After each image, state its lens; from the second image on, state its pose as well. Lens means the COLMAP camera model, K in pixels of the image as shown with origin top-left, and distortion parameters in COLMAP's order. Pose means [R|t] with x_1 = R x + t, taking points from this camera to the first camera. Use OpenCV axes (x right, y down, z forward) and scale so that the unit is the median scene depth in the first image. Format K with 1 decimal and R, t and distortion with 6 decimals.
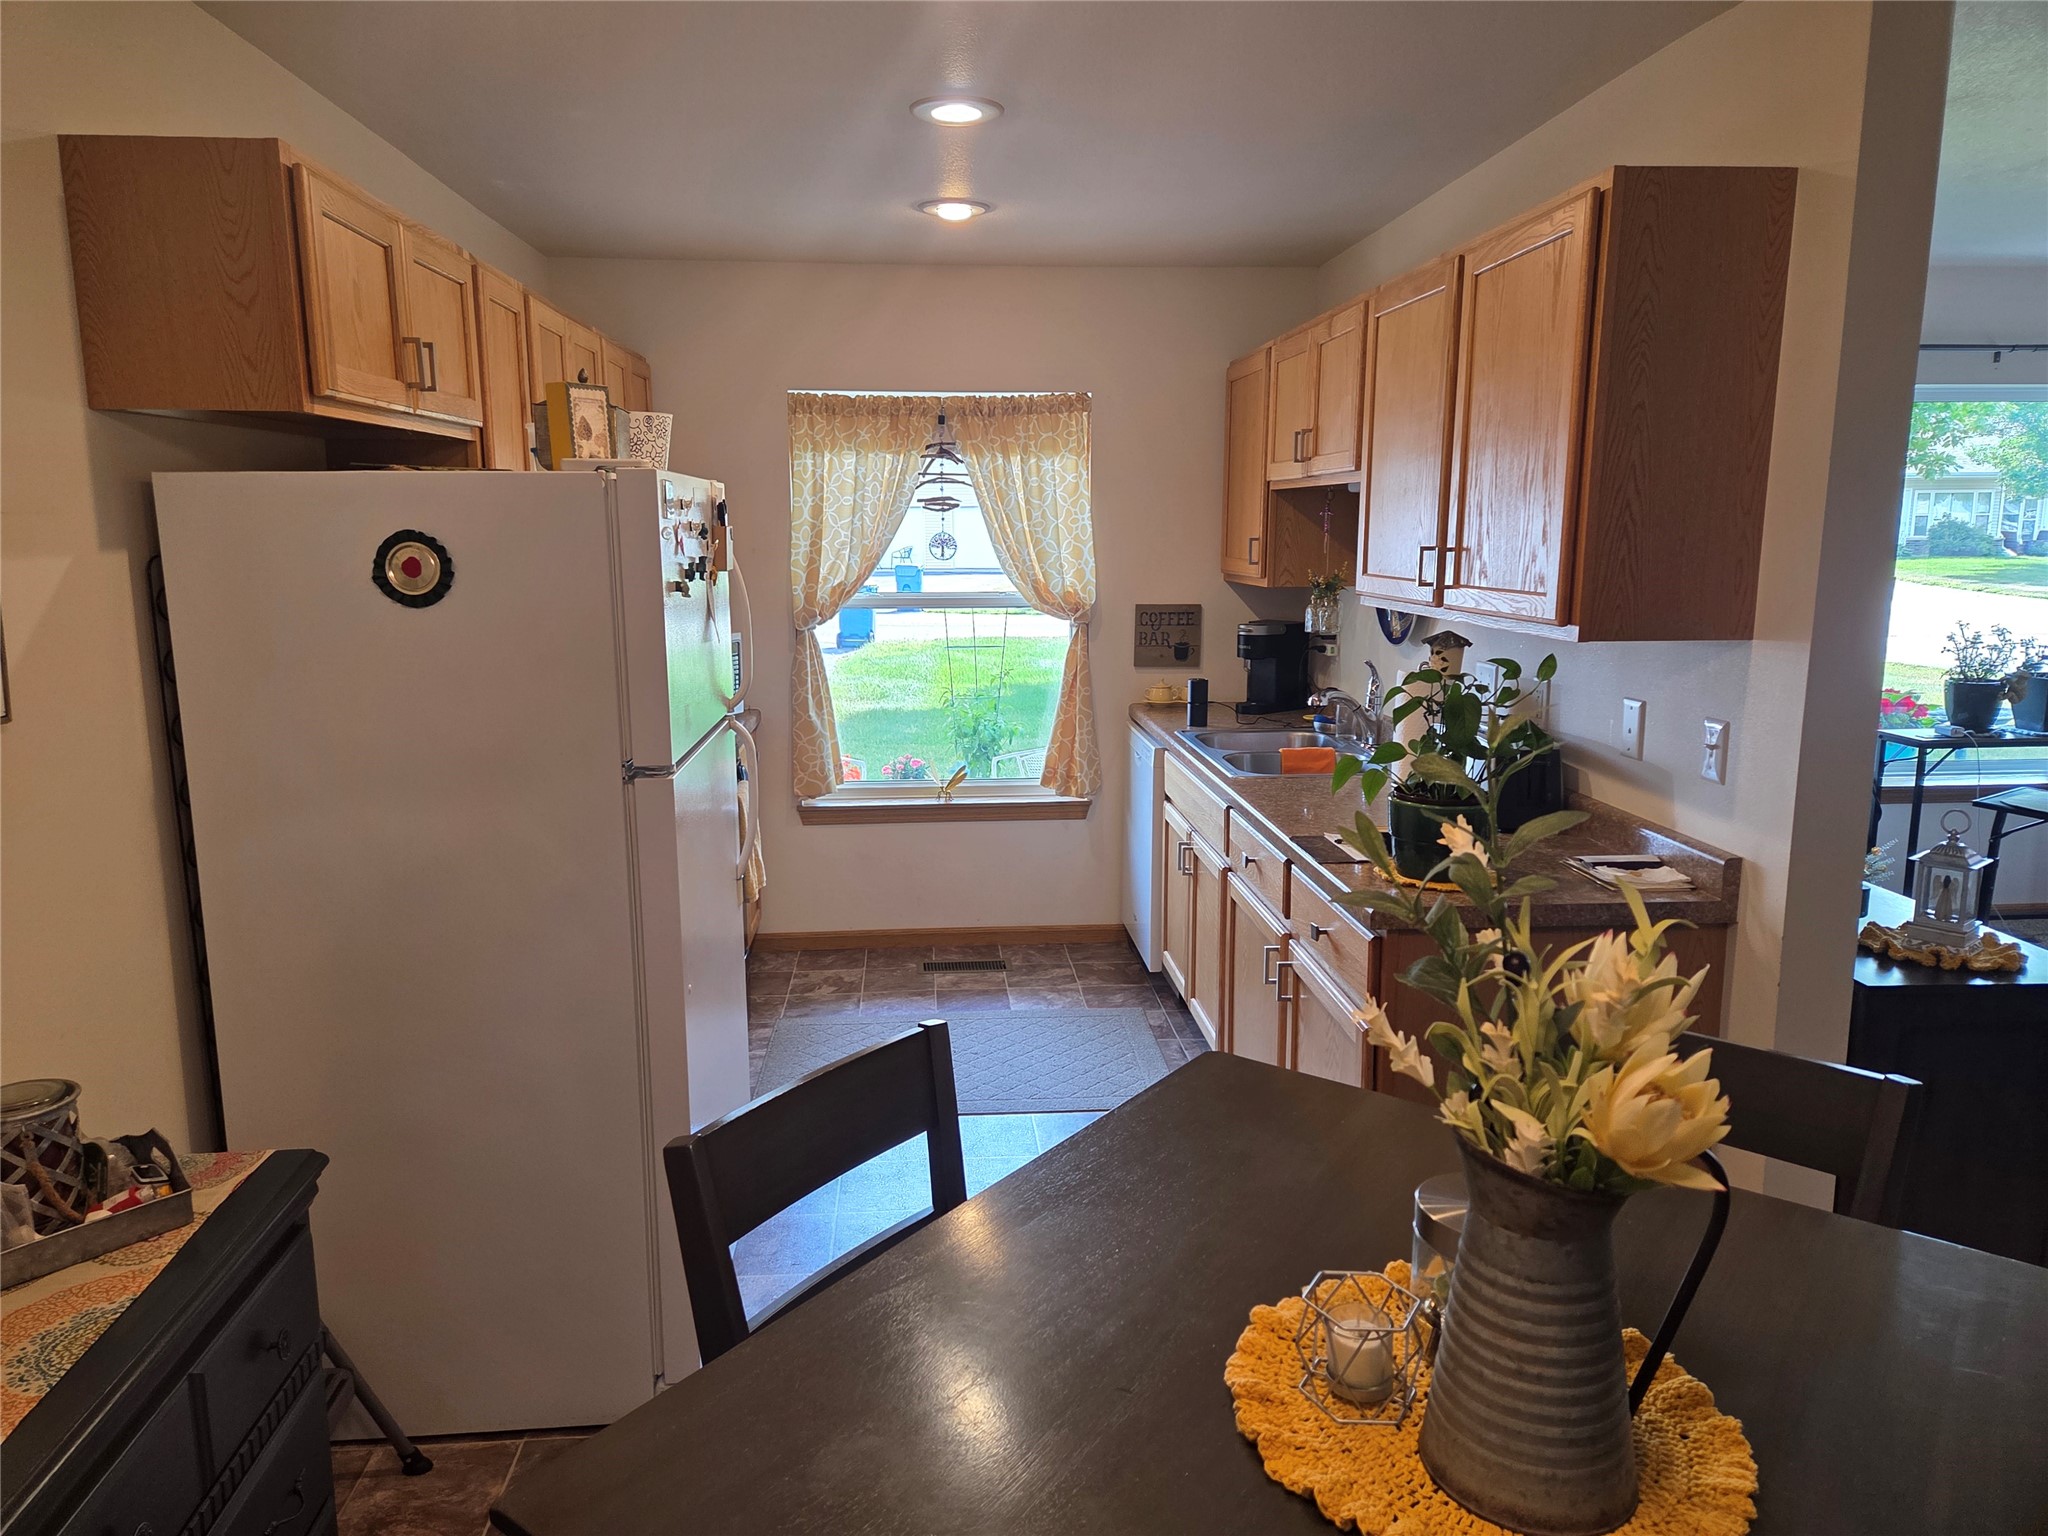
lens RADIAL K [[1364.1, 0, 1006.0], [0, 1364.1, 756.3], [0, 0, 1]] dist [0.090261, -0.076774]
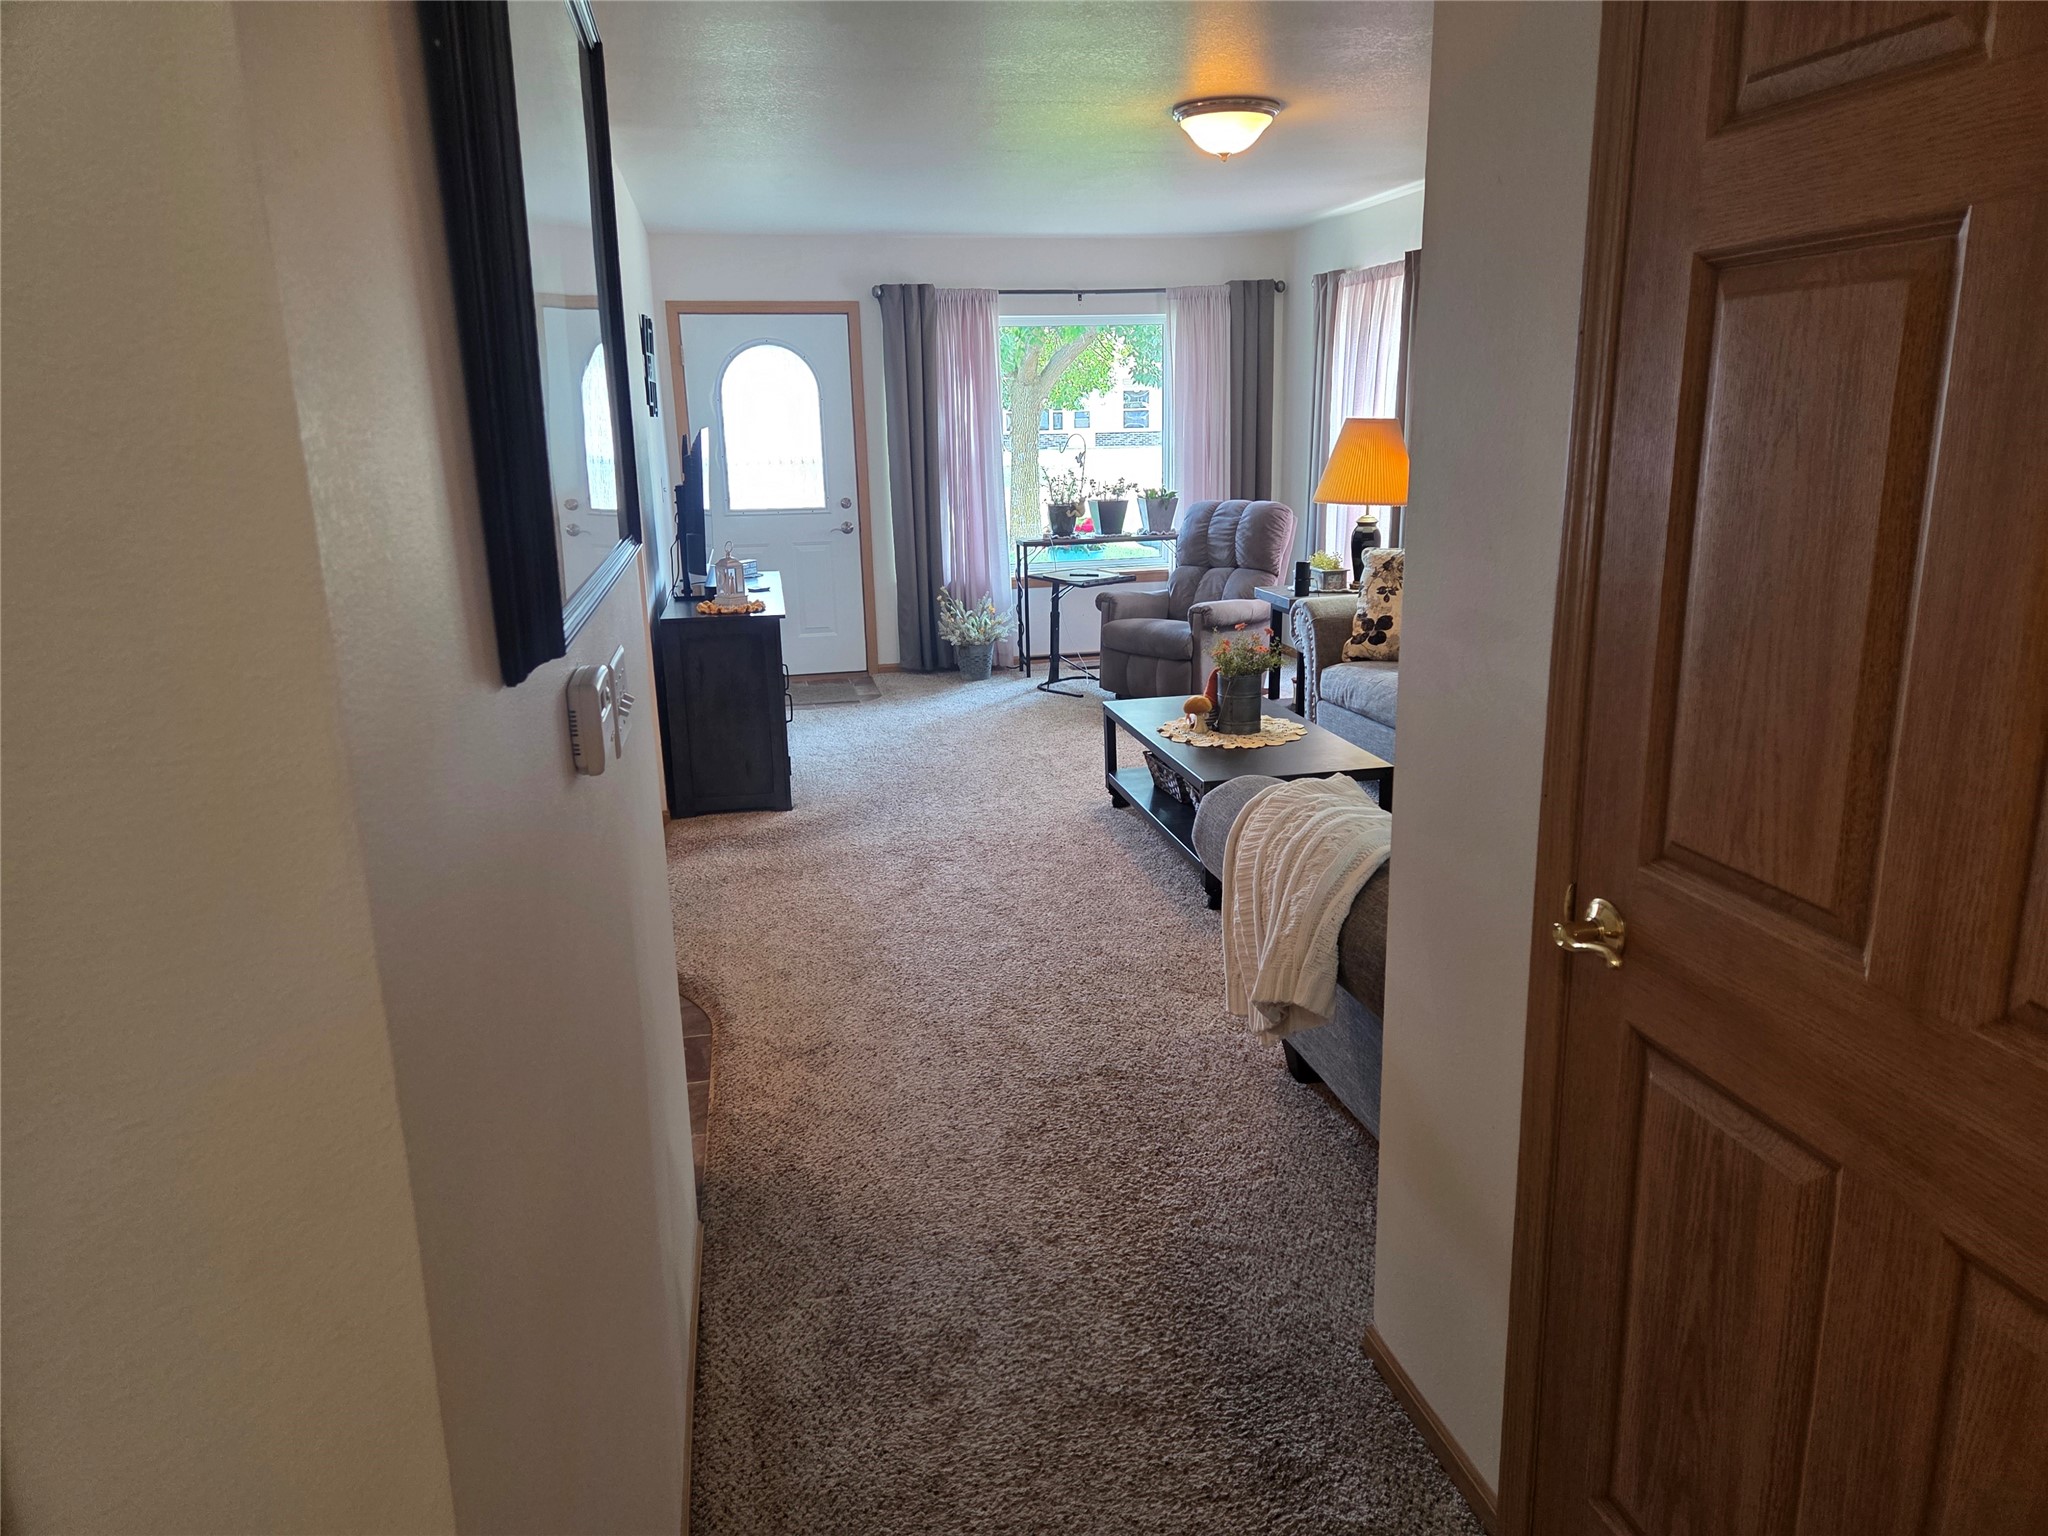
lens RADIAL K [[1364.1, 0, 1015.0], [0, 1364.1, 755.6], [0, 0, 1]] dist [0.090261, -0.076774]
pose [[0.990330, -0.051120, 0.128971, 0.456066], [0.041569, 0.996265, 0.075686, 0.124021], [-0.132358, -0.069593, 0.988756, -0.636079]]
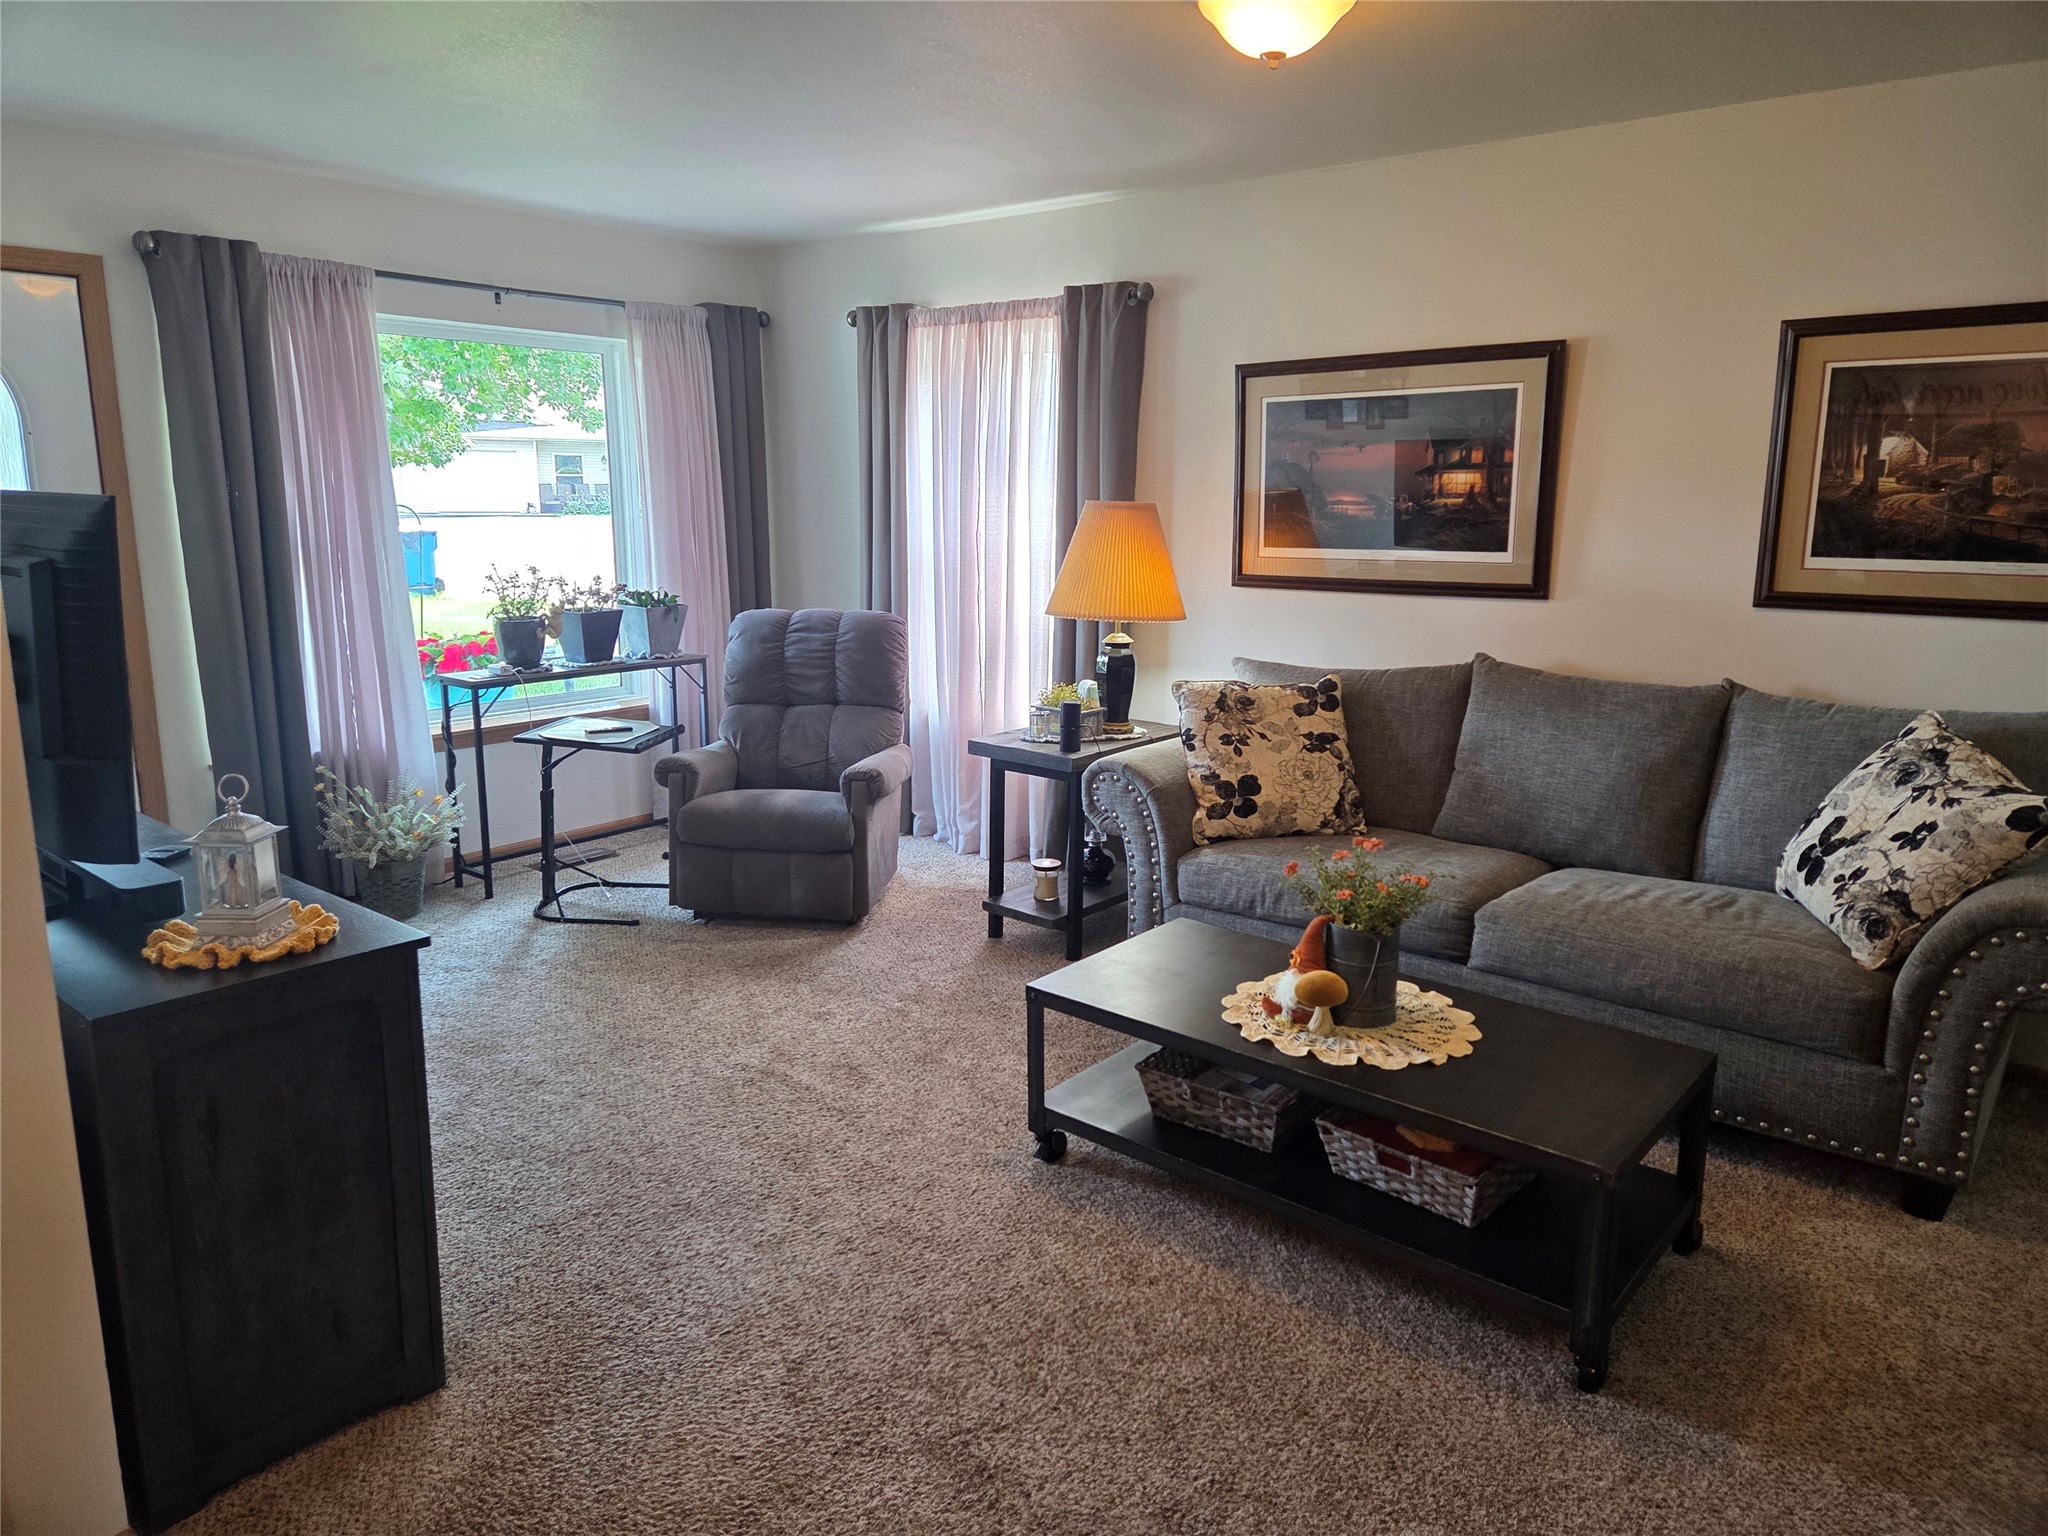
lens RADIAL K [[1364.1, 0, 1018.1], [0, 1364.1, 750.9], [0, 0, 1]] dist [0.090261, -0.076774]
pose [[0.685238, -0.132305, 0.716201, 0.223191], [0.113418, 0.990750, 0.074508, 0.008389], [-0.719433, 0.030174, 0.693906, 0.043967]]
